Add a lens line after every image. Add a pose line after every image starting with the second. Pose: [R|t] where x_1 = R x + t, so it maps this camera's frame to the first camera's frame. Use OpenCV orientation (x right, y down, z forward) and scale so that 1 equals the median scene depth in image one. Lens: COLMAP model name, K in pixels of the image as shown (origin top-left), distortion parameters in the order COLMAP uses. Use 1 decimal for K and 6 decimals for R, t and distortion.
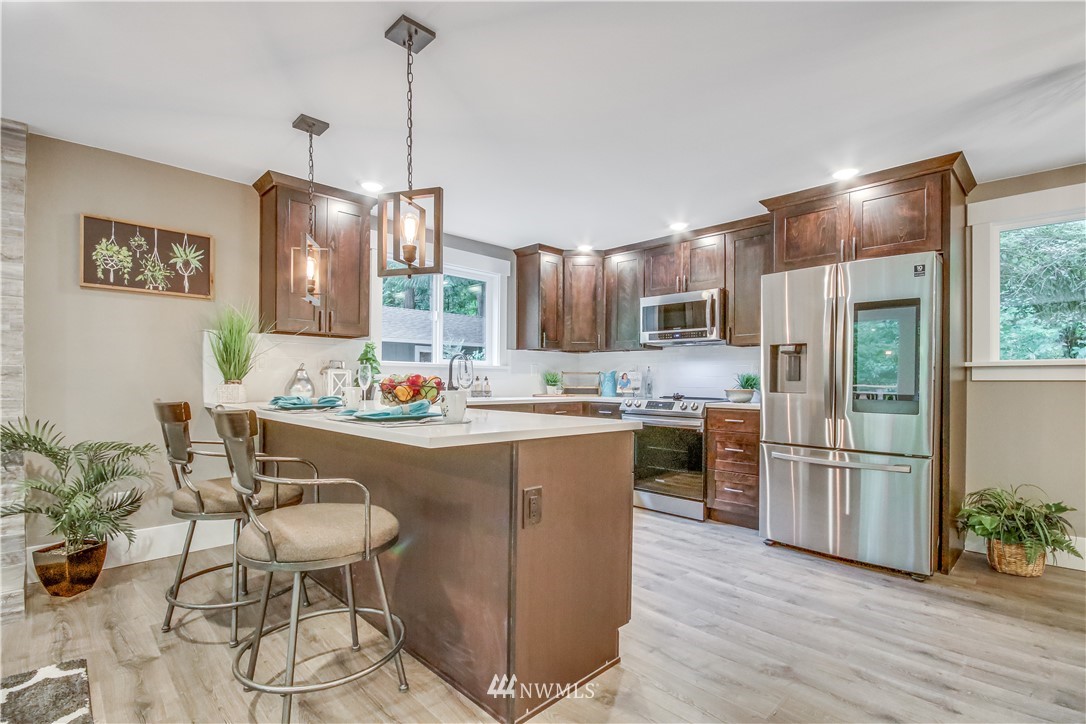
lens RADIAL K [[505.2, 0, 542.4], [0, 505.2, 382.7], [0, 0, 1]] dist [-0.002414, -0.001484]
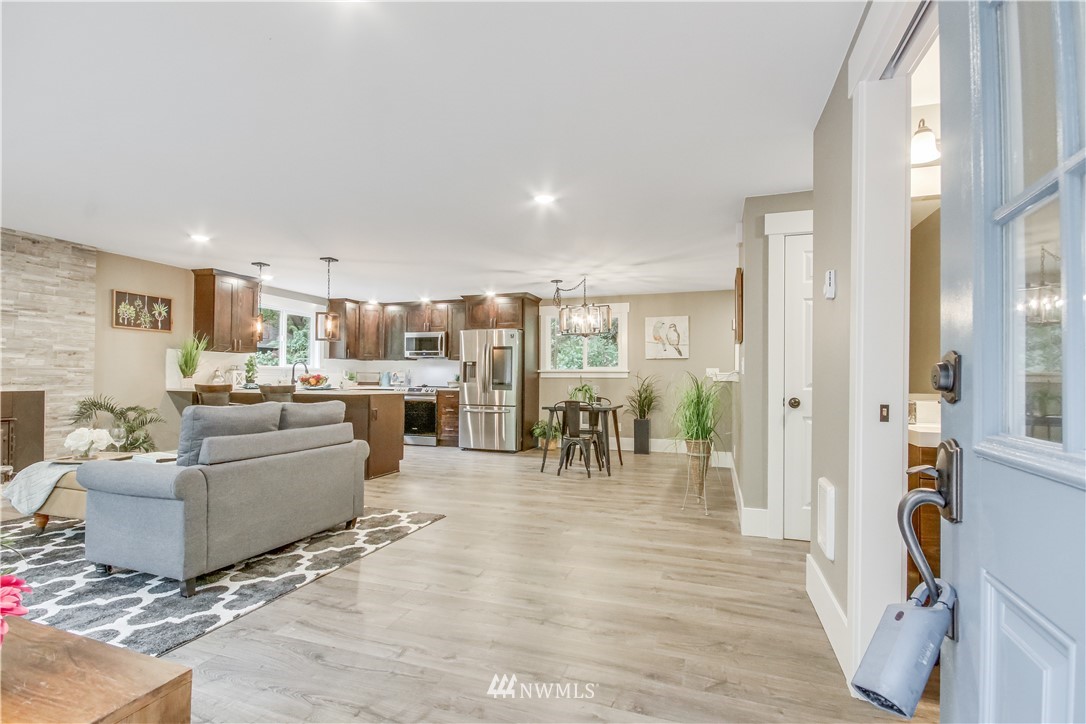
lens RADIAL K [[507.5, 0, 539.4], [0, 507.5, 372.6], [0, 0, 1]] dist [-0.001050, -0.004218]
pose [[0.895707, 0.007396, 0.444584, -0.223936], [-0.000857, 0.999889, -0.014907, 0.006965], [-0.444645, 0.012971, 0.895613, -1.038648]]
